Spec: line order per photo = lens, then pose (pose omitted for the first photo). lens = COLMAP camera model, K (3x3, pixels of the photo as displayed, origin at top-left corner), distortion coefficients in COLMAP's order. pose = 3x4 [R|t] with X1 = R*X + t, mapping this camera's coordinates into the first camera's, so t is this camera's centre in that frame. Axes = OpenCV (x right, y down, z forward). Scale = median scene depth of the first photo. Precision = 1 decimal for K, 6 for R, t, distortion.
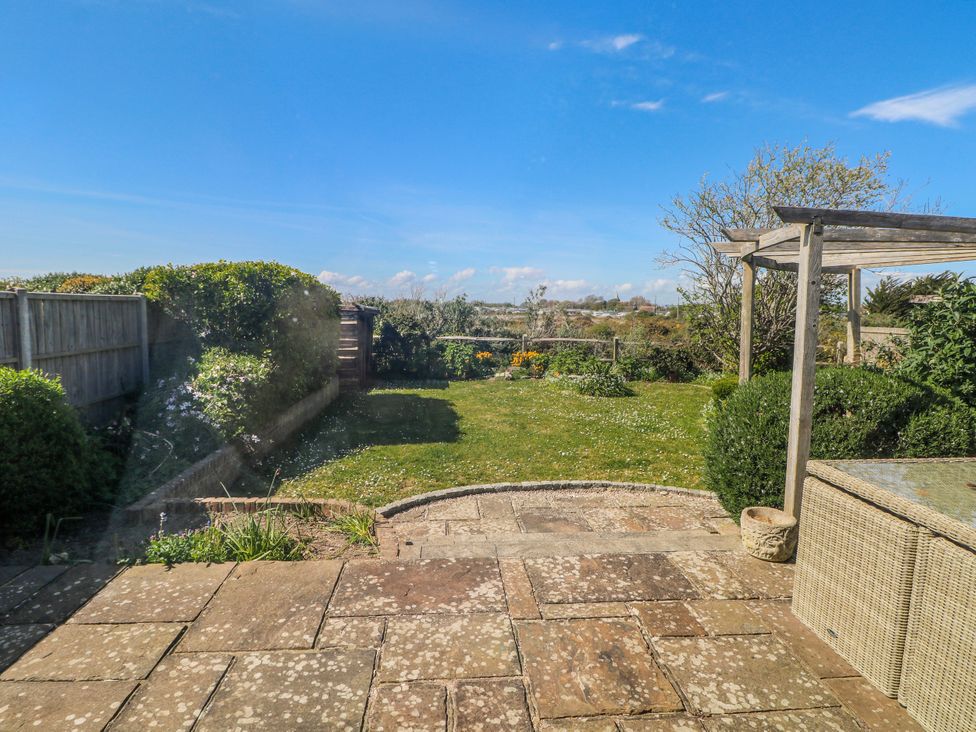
lens RADIAL K [[524.2, 0, 488.0], [0, 524.2, 366.0], [0, 0, 1]] dist [0.002077, -0.016110]
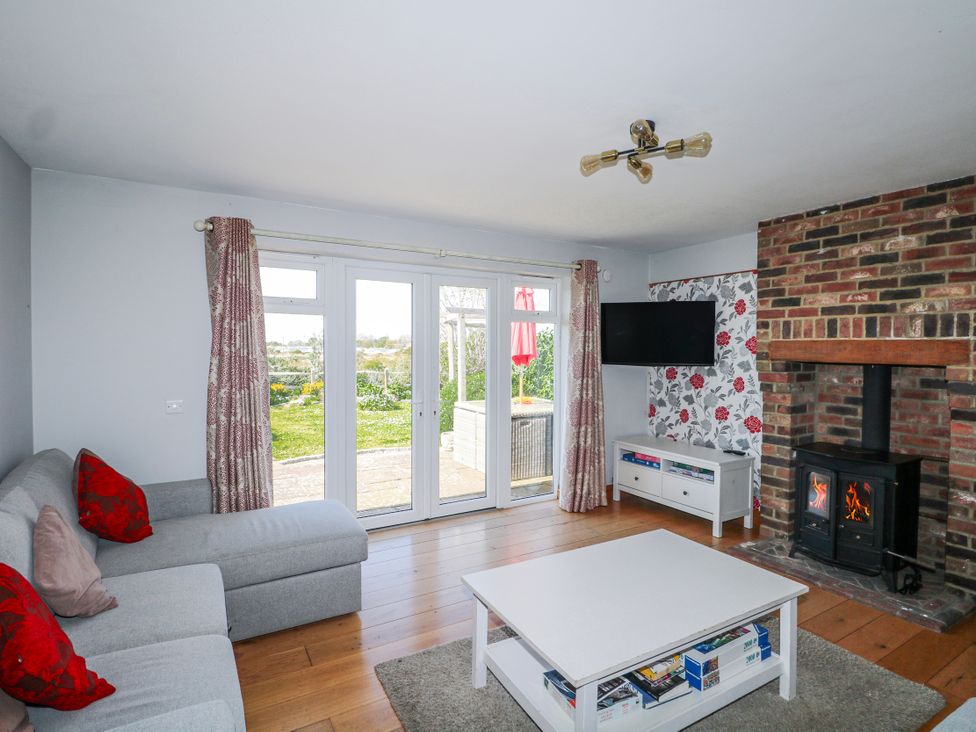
lens RADIAL K [[506.5, 0, 488.0], [0, 506.5, 366.0], [0, 0, 1]] dist [0.004531, -0.017195]
pose [[0.905953, -0.031268, 0.422222, -0.076656], [0.060401, 0.996613, -0.055797, 0.032561], [-0.419047, 0.076052, 0.904774, -0.326126]]
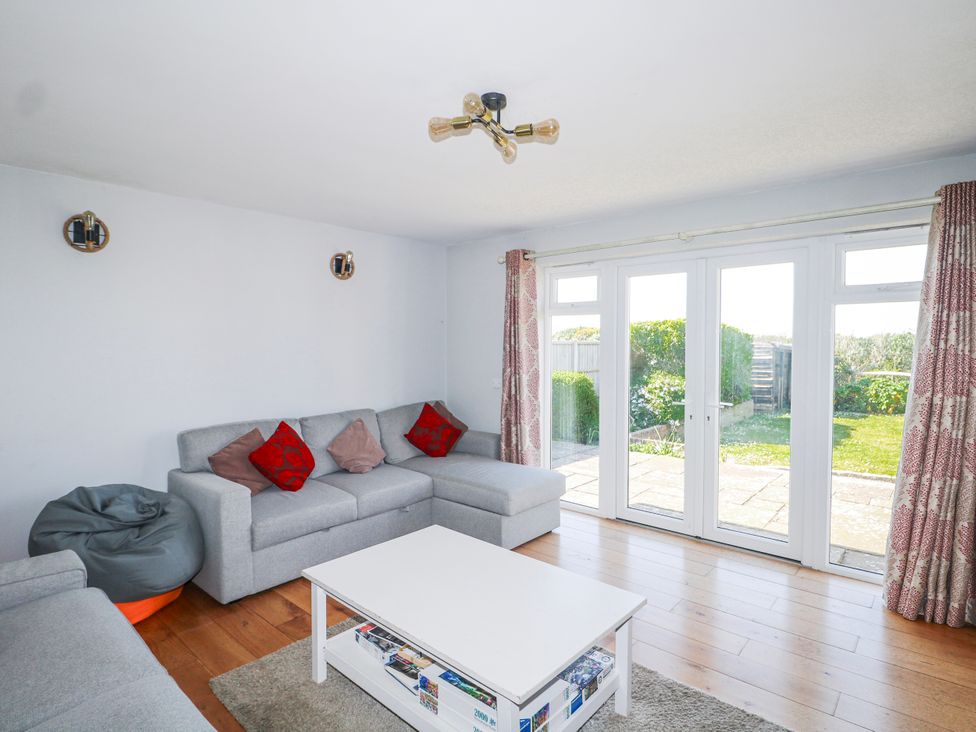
lens RADIAL K [[524.2, 0, 488.0], [0, 524.2, 366.0], [0, 0, 1]] dist [0.002077, -0.016110]
pose [[0.689017, 0.009907, -0.724677, 0.176053], [-0.063763, 0.996858, -0.046998, 0.035235], [0.721935, 0.078590, 0.687484, -0.303392]]
